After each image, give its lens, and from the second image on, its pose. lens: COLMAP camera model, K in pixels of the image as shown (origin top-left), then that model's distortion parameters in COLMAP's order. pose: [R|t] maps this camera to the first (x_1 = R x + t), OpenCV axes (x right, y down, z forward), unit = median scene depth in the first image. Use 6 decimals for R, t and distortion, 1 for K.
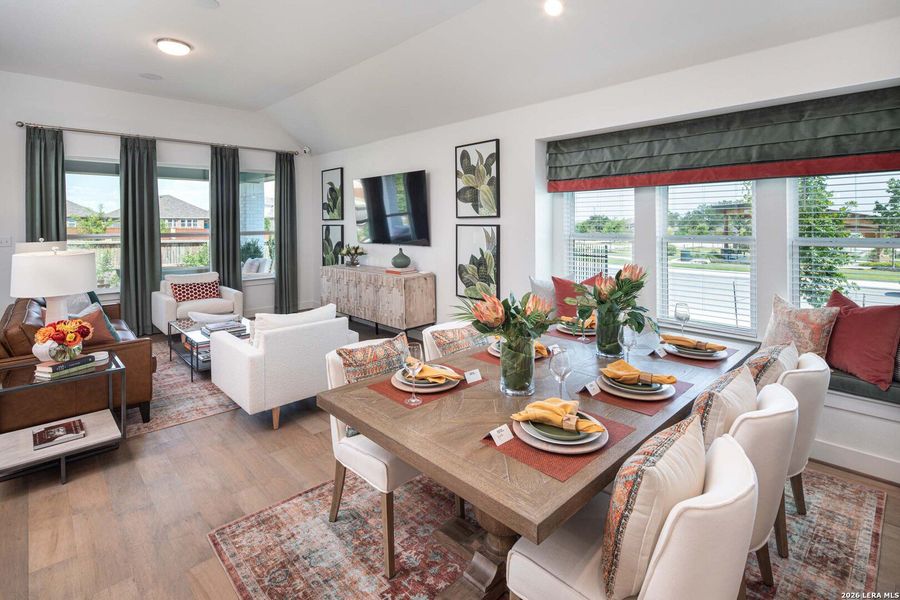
lens RADIAL K [[444.8, 0, 448.0], [0, 444.8, 215.7], [0, 0, 1]] dist [0.008090, -0.004278]
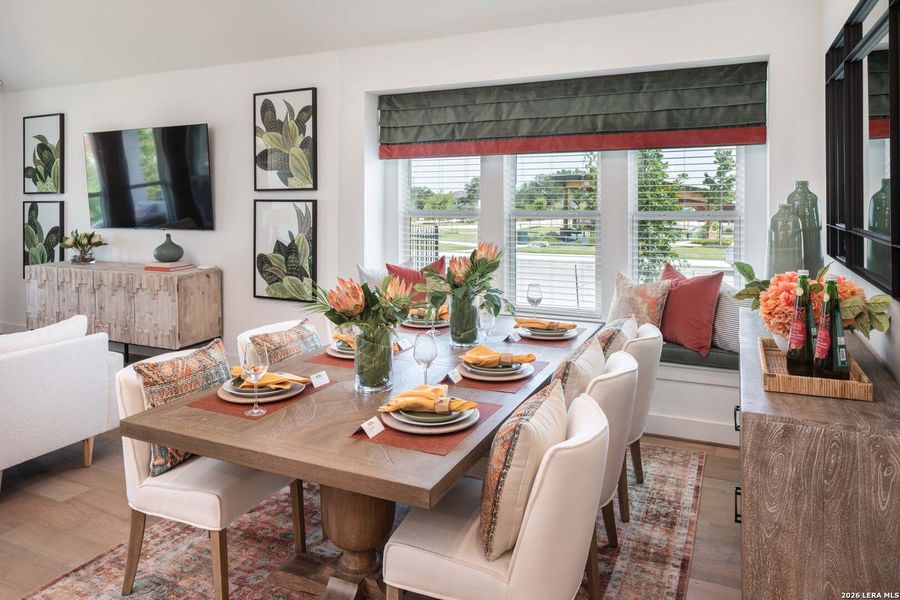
lens RADIAL K [[630.3, 0, 439.7], [0, 630.3, 186.0], [0, 0, 1]] dist [-0.004377, 0.003054]
pose [[0.935038, 0.004257, 0.354521, -0.070034], [-0.003315, 0.999989, -0.003264, -0.000619], [-0.354531, 0.001877, 0.935042, -0.086852]]
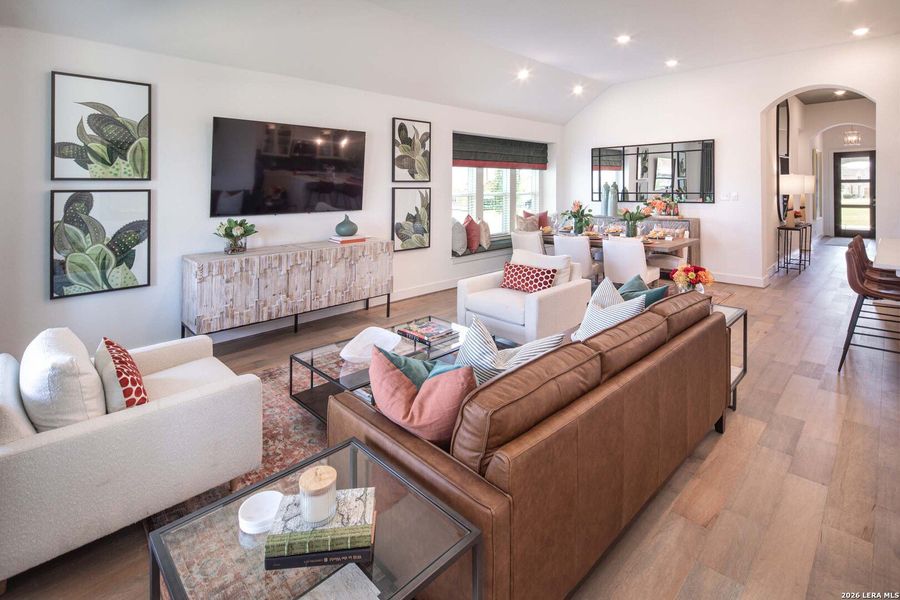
lens RADIAL K [[430.8, 0, 468.6], [0, 430.8, 182.2], [0, 0, 1]] dist [0.004224, -0.000808]
pose [[-0.049762, 0.017825, 0.998602, -1.161627], [-0.007917, 0.999802, -0.018241, 0.026664], [-0.998730, -0.008814, -0.049611, 0.945274]]
